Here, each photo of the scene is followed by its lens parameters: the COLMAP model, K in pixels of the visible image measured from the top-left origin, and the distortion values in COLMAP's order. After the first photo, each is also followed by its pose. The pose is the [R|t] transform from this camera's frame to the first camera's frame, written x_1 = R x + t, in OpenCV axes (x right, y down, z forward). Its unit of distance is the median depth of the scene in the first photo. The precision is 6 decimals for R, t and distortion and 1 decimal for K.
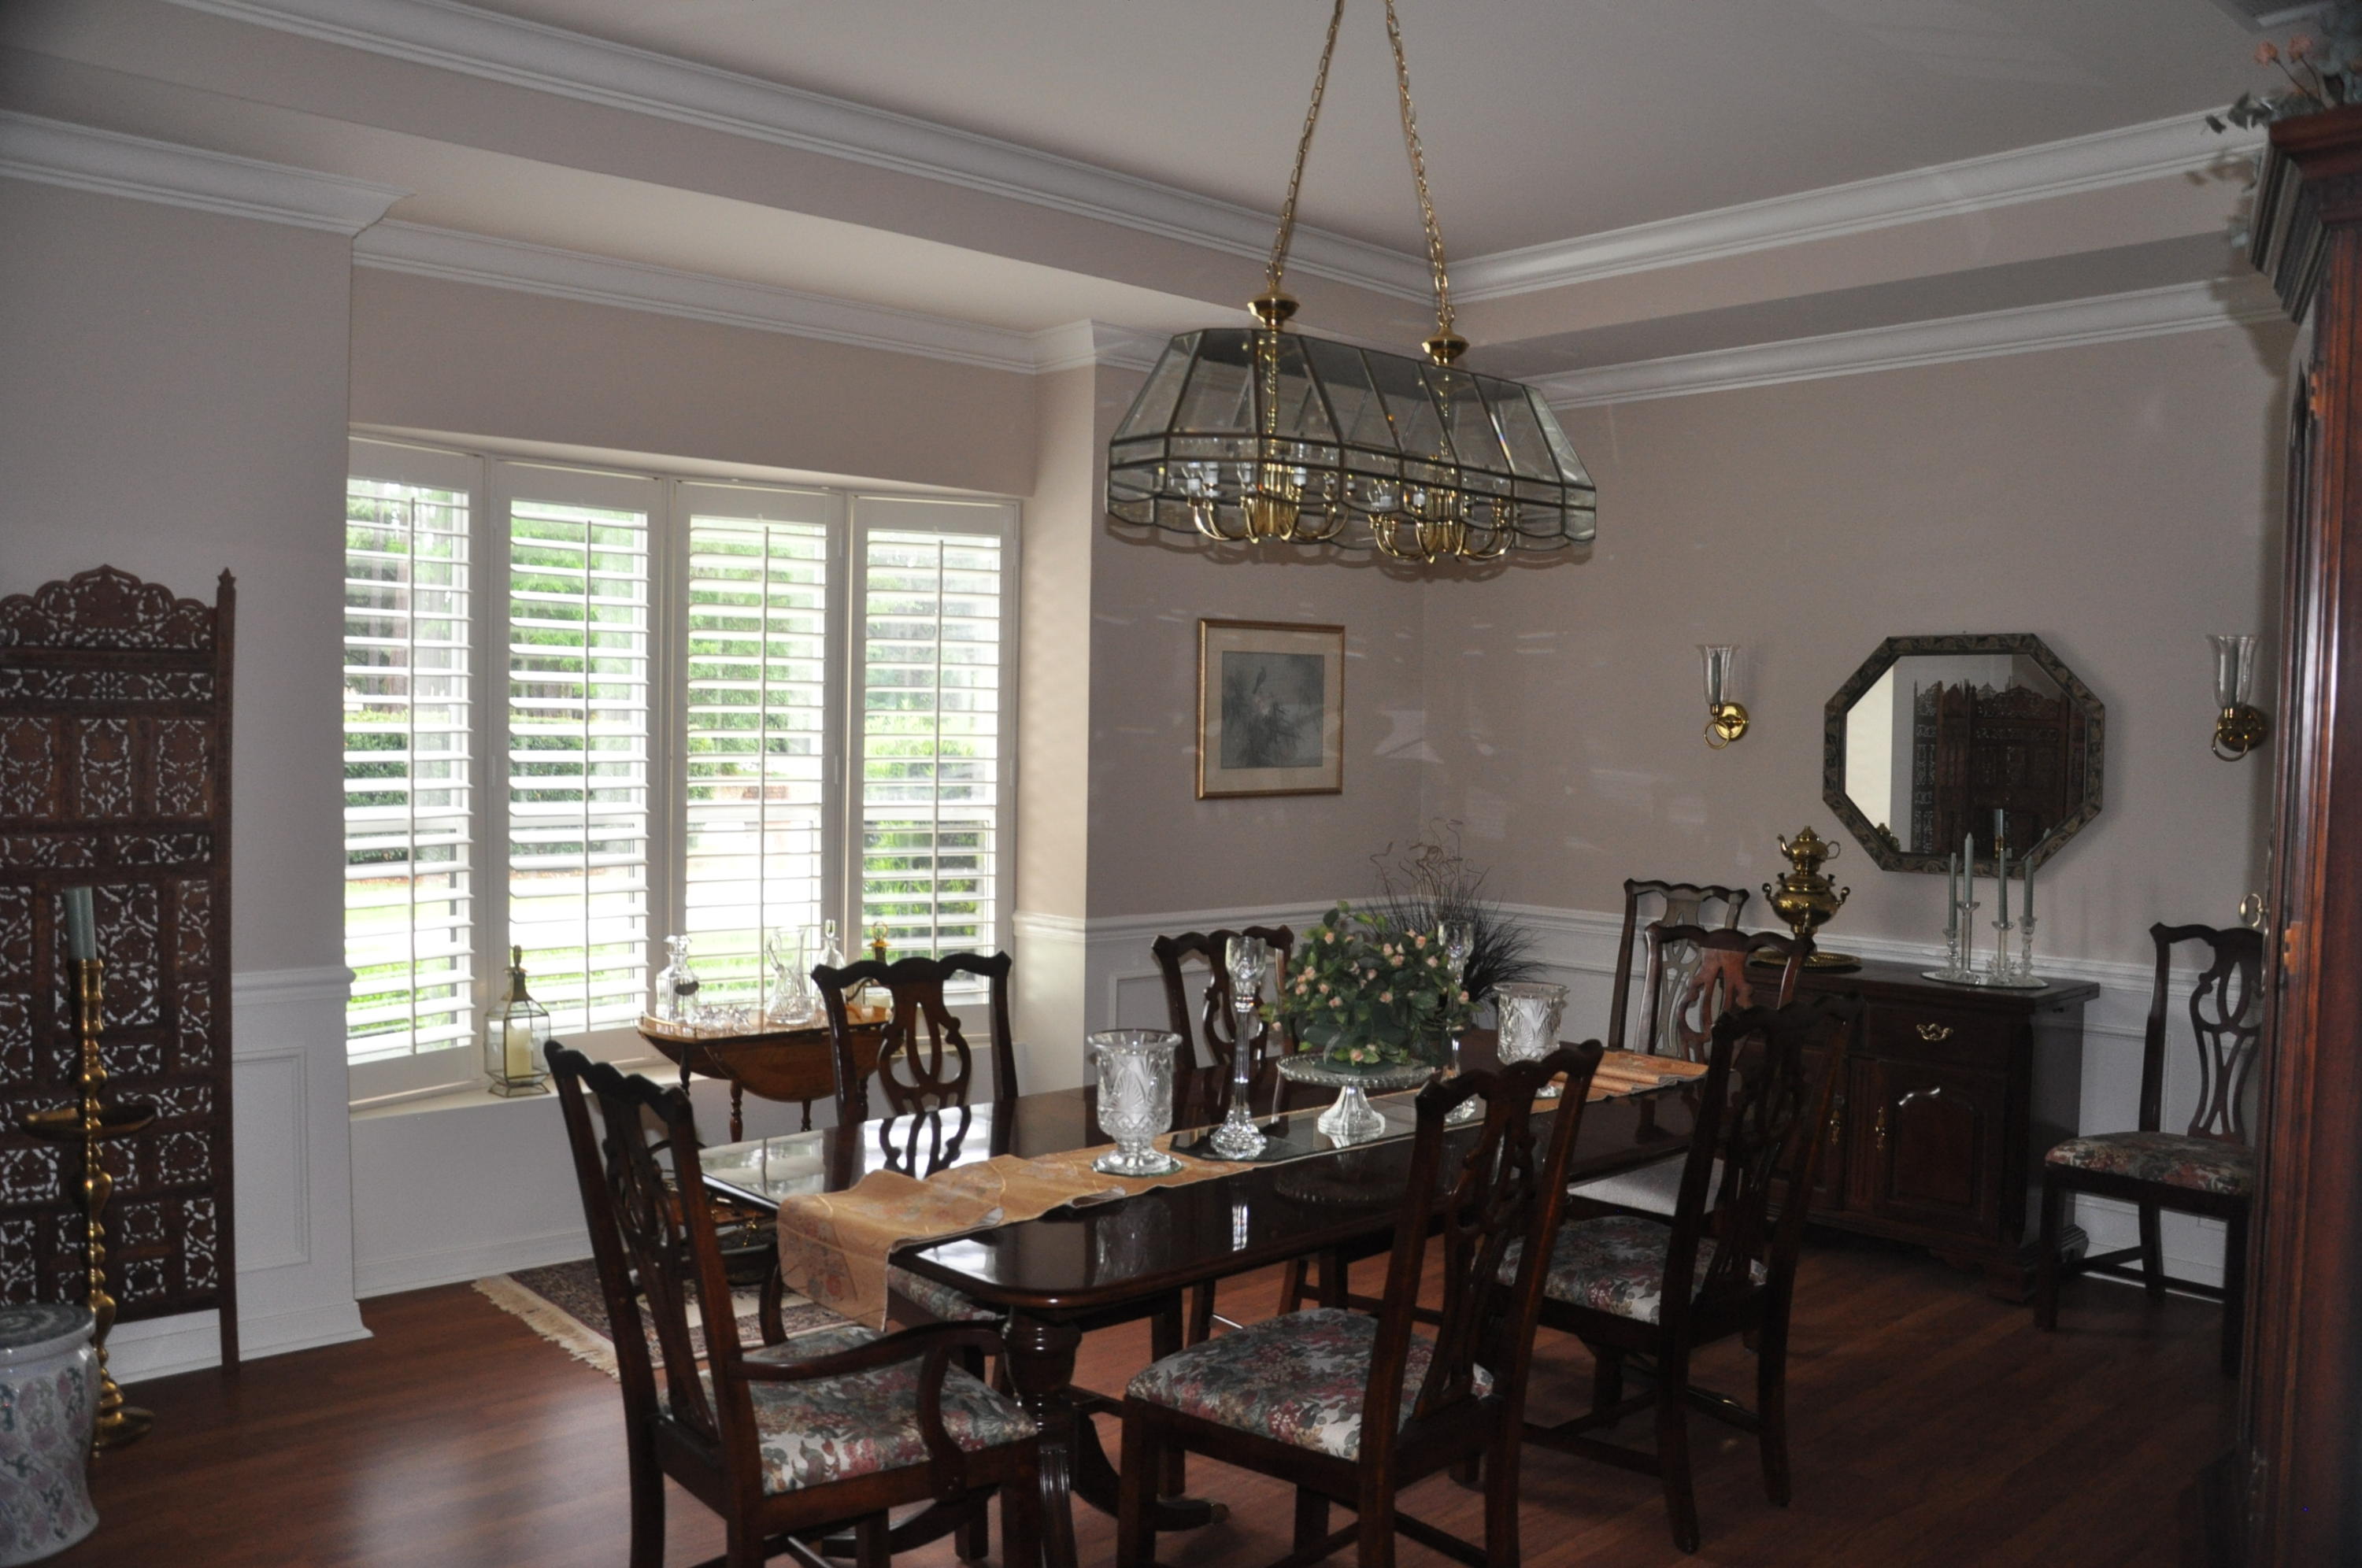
lens RADIAL K [[1905.6, 0, 1186.7], [0, 1905.6, 779.3], [0, 0, 1]] dist [-0.148134, 0.135431]
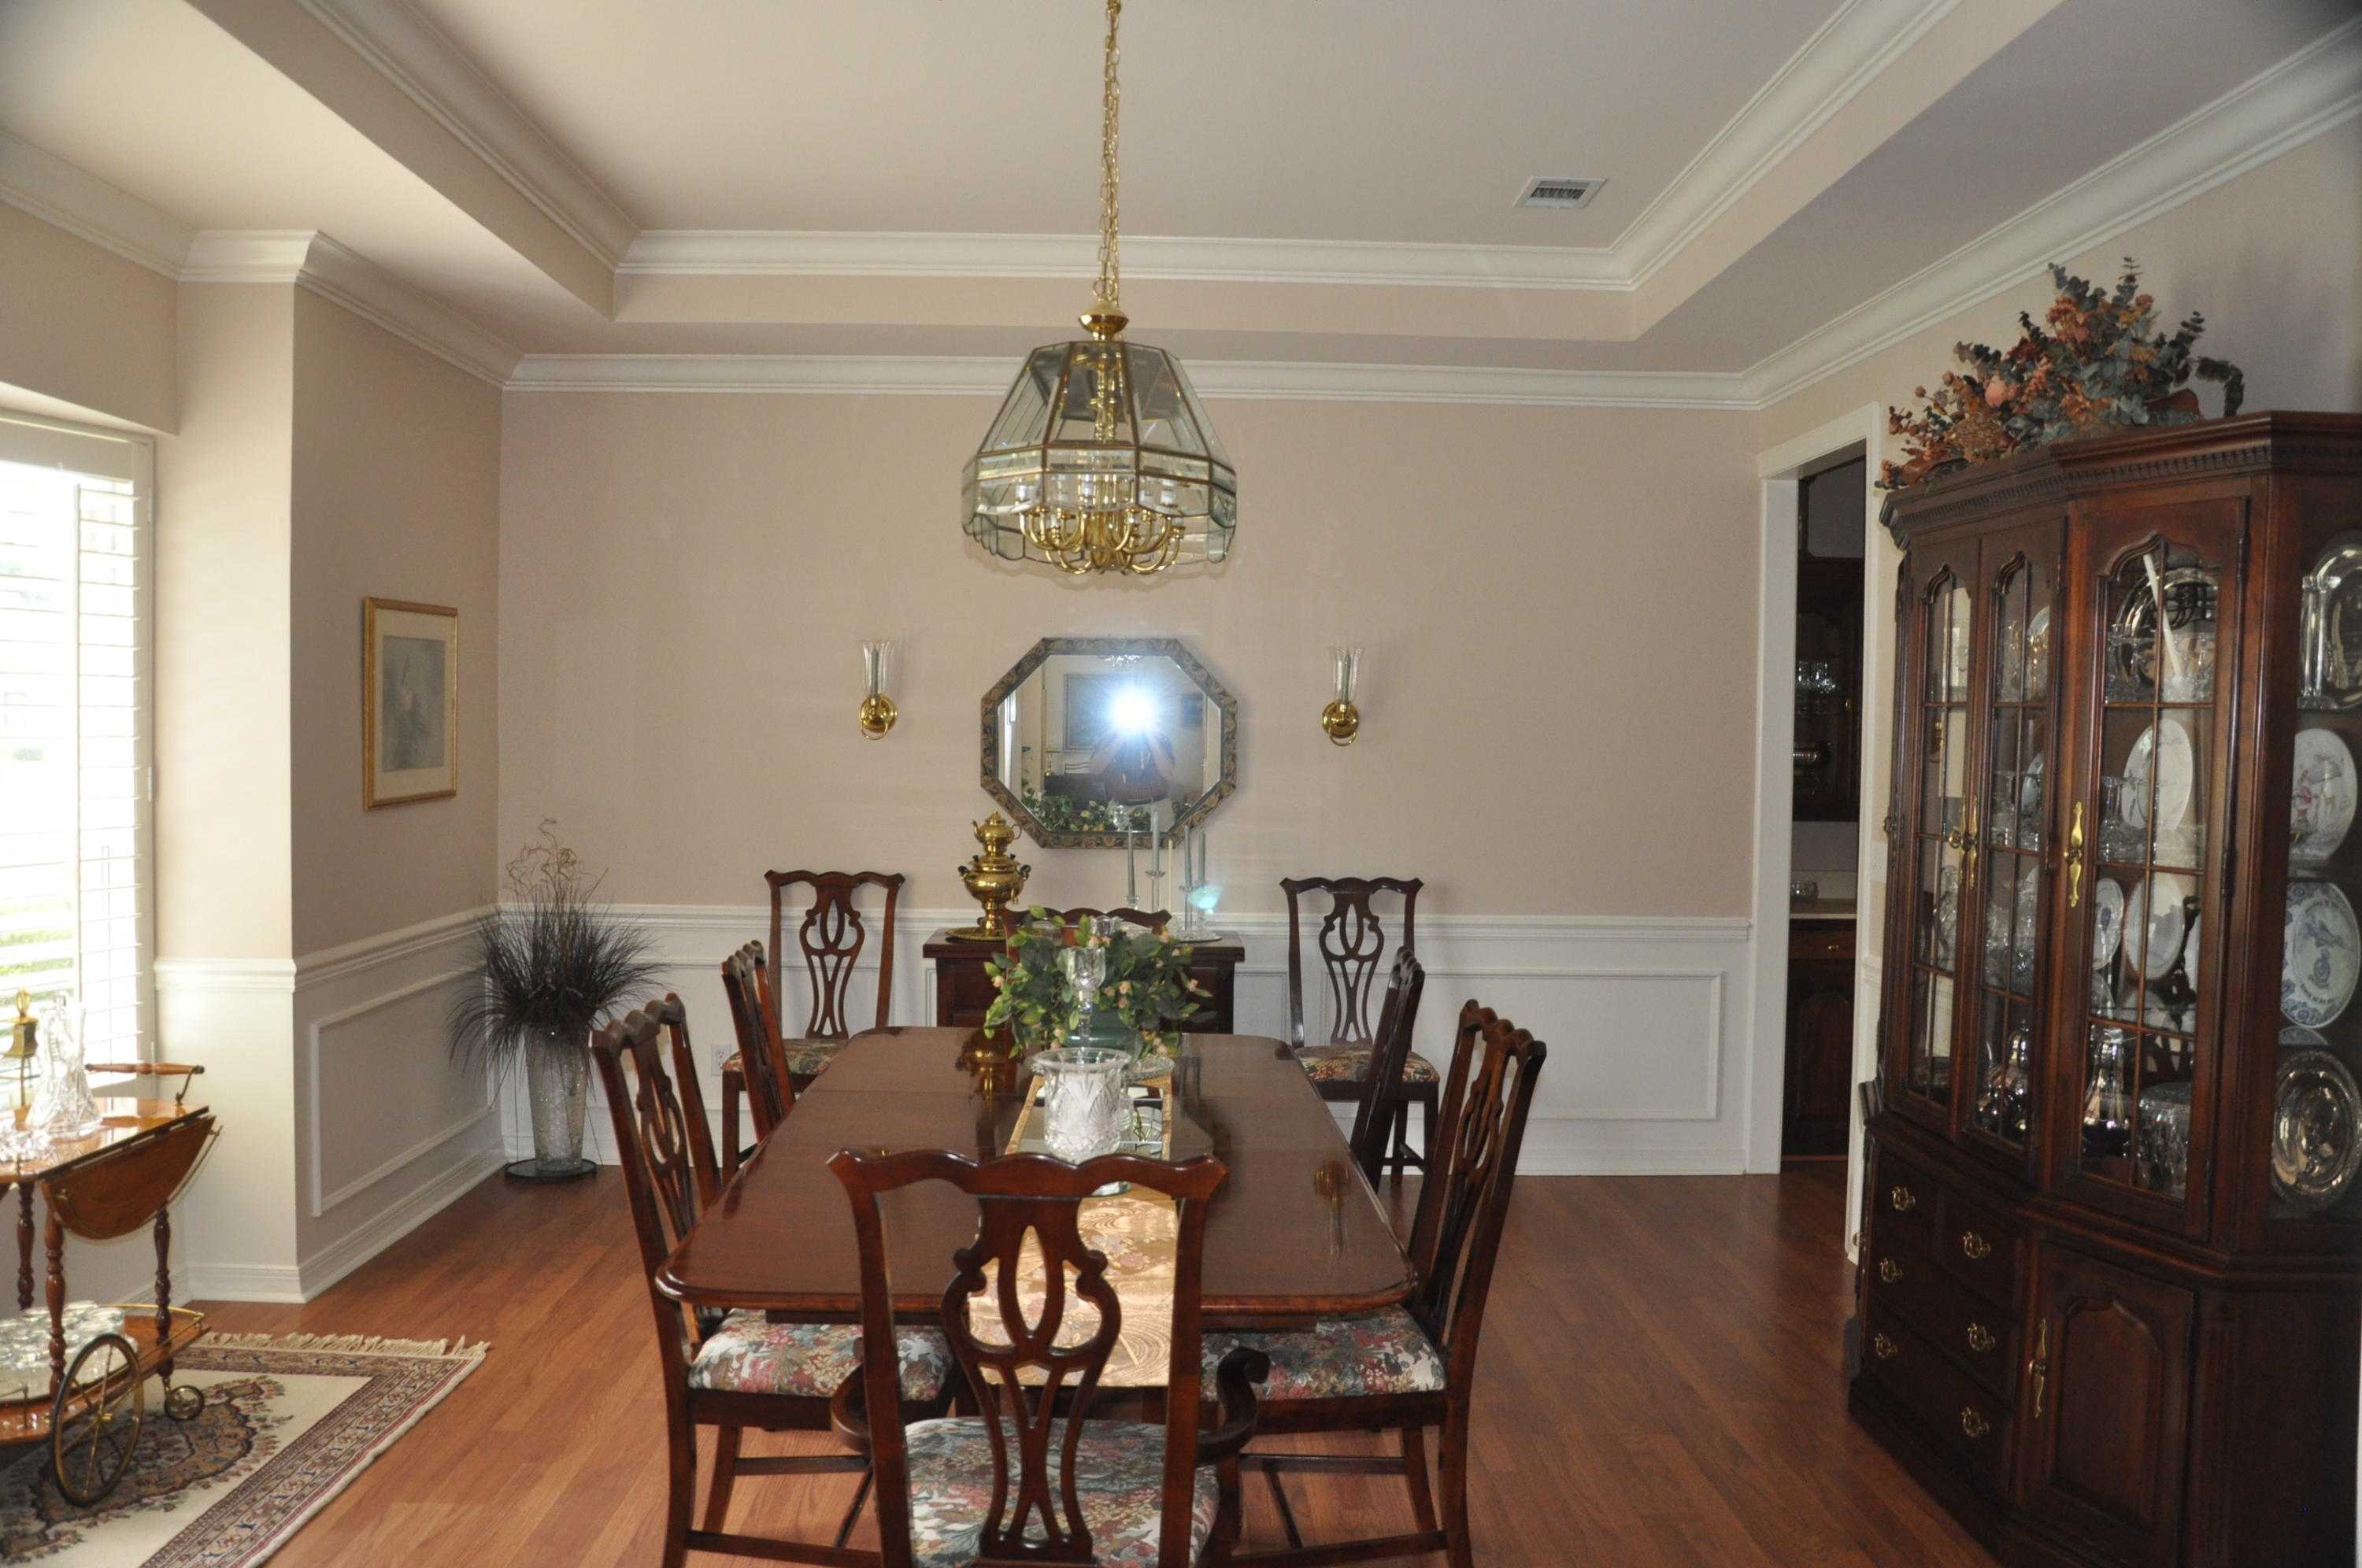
lens RADIAL K [[1905.6, 0, 1184.5], [0, 1905.6, 802.6], [0, 0, 1]] dist [-0.148134, 0.135431]
pose [[0.658879, -0.037414, 0.751318, -0.415468], [0.018721, 0.999269, 0.033343, -0.014120], [-0.752016, -0.007904, 0.659097, 0.190140]]
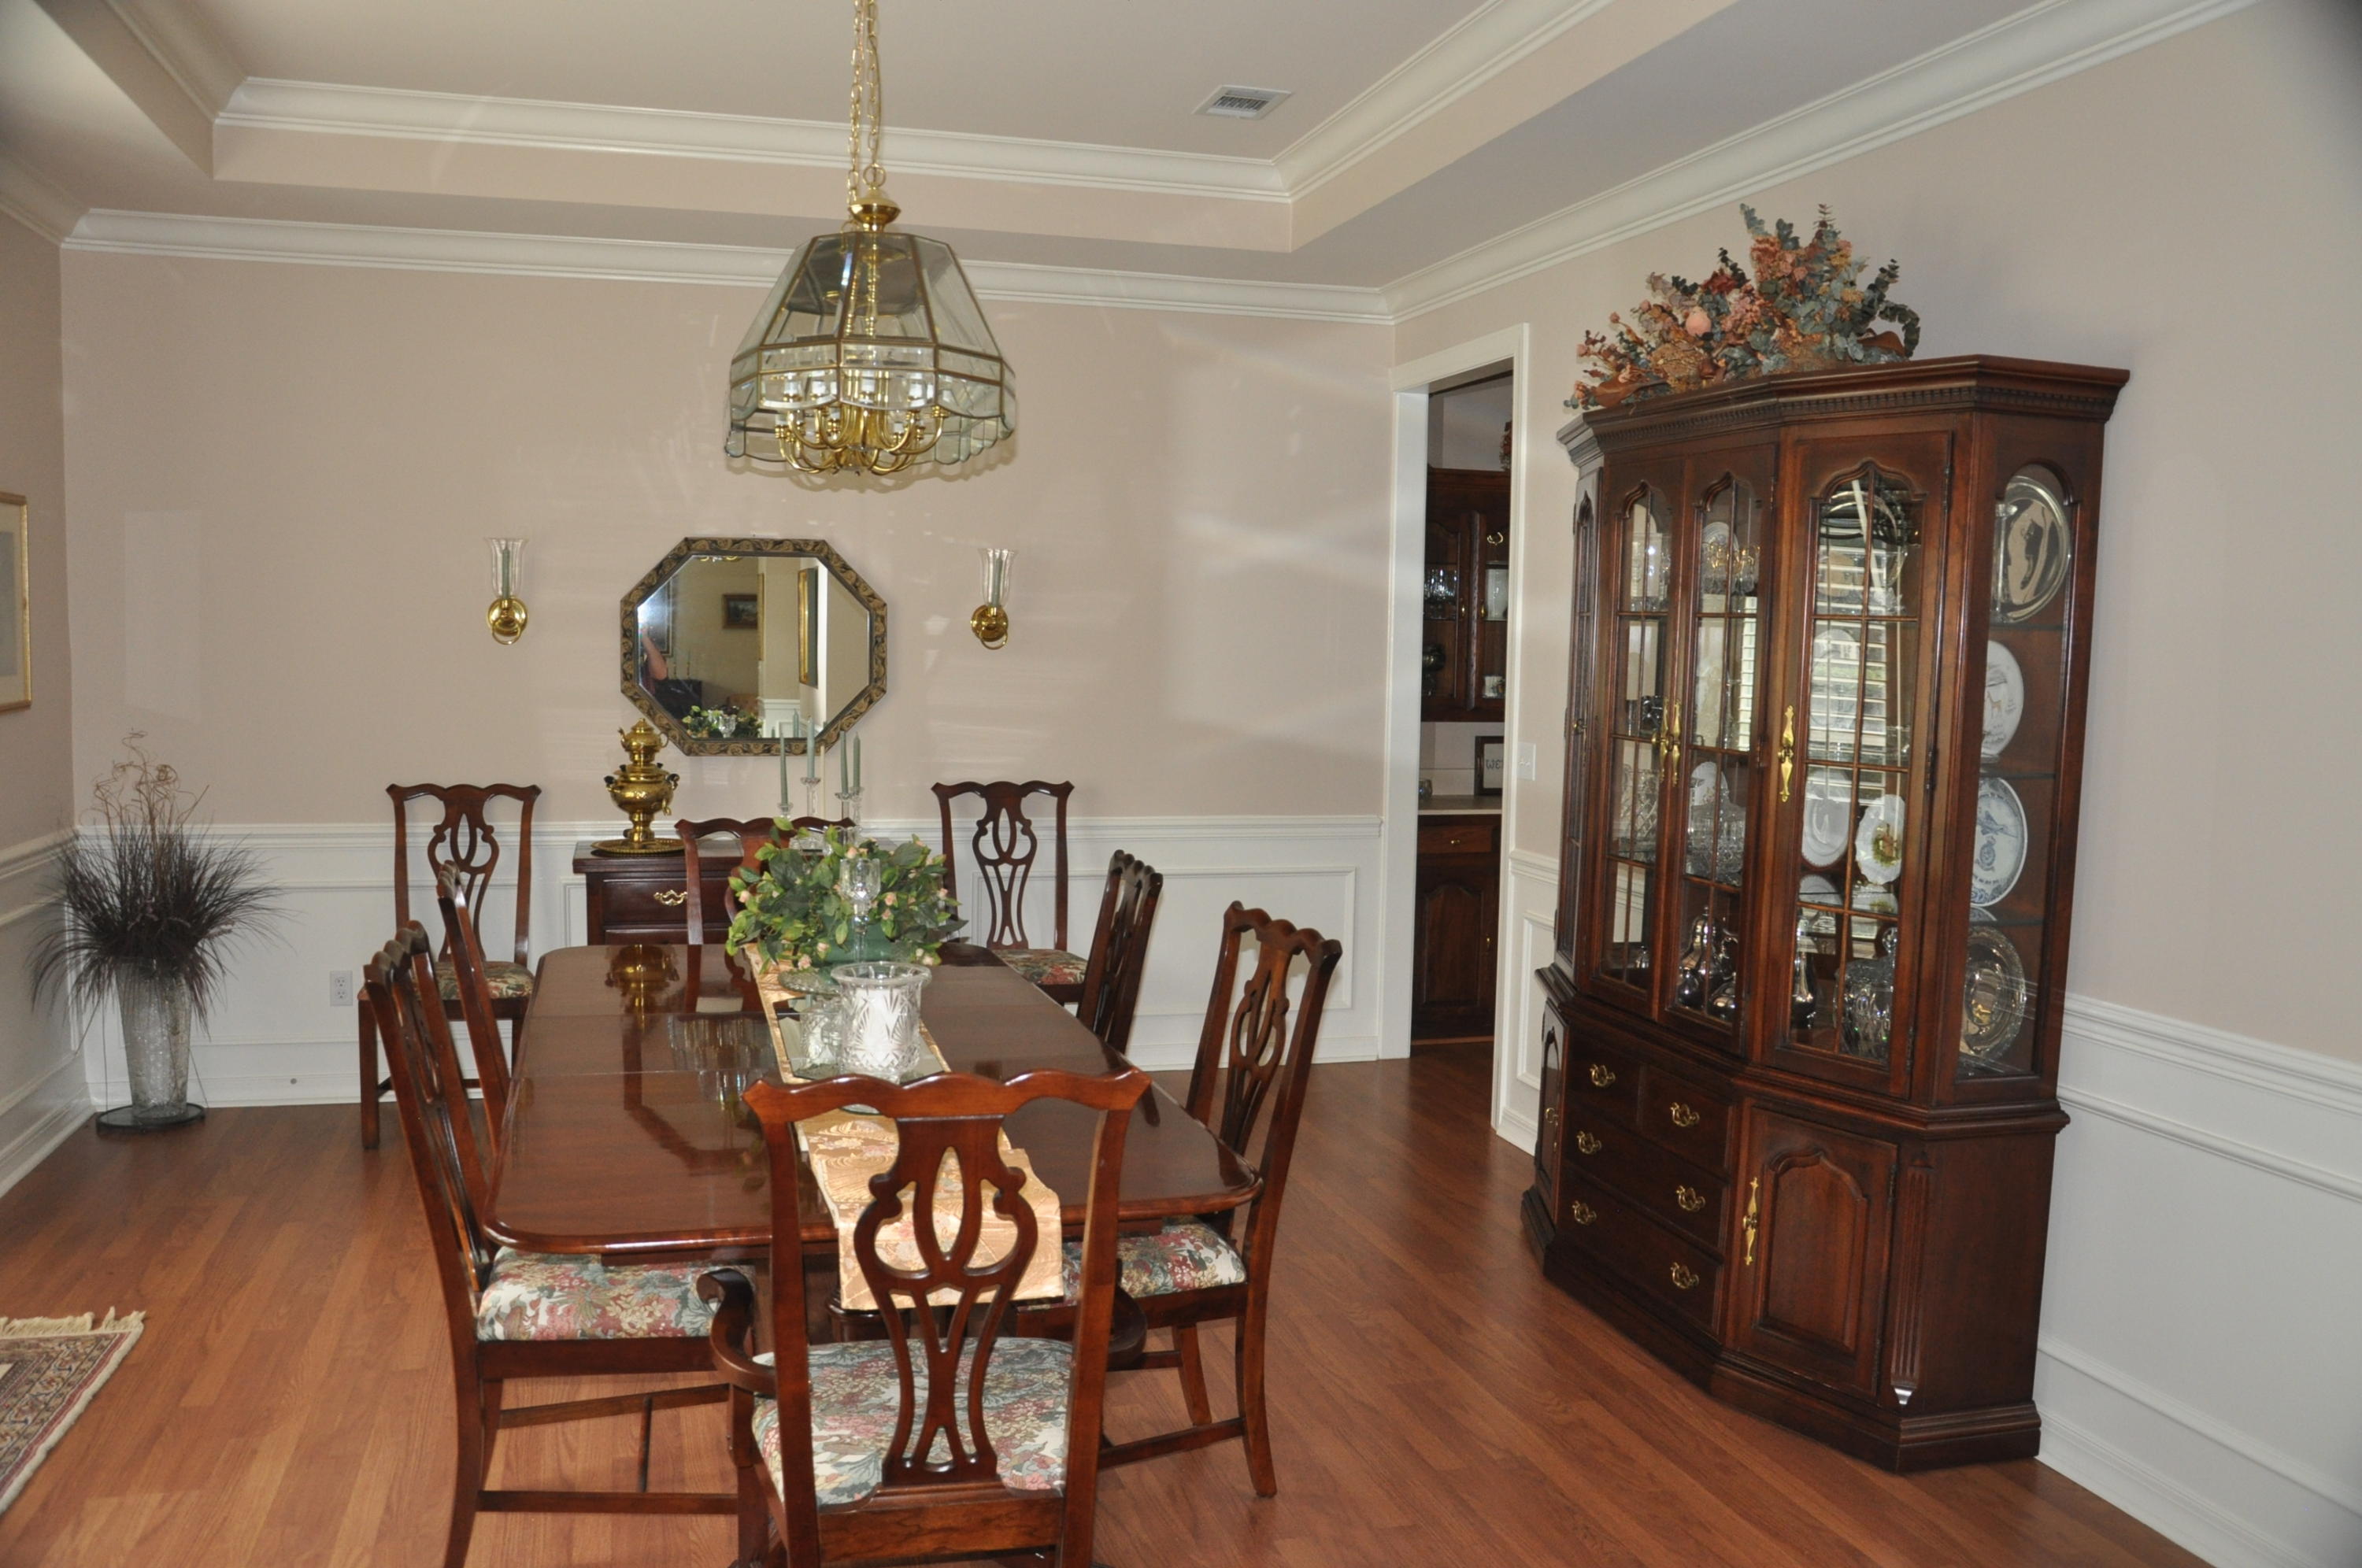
lens RADIAL K [[1905.6, 0, 1182.9], [0, 1905.6, 798.6], [0, 0, 1]] dist [-0.148134, 0.135431]
pose [[0.445165, -0.085121, 0.891393, -0.461569], [0.014548, 0.996028, 0.087847, -0.017485], [-0.895330, -0.026139, 0.444635, 0.261929]]
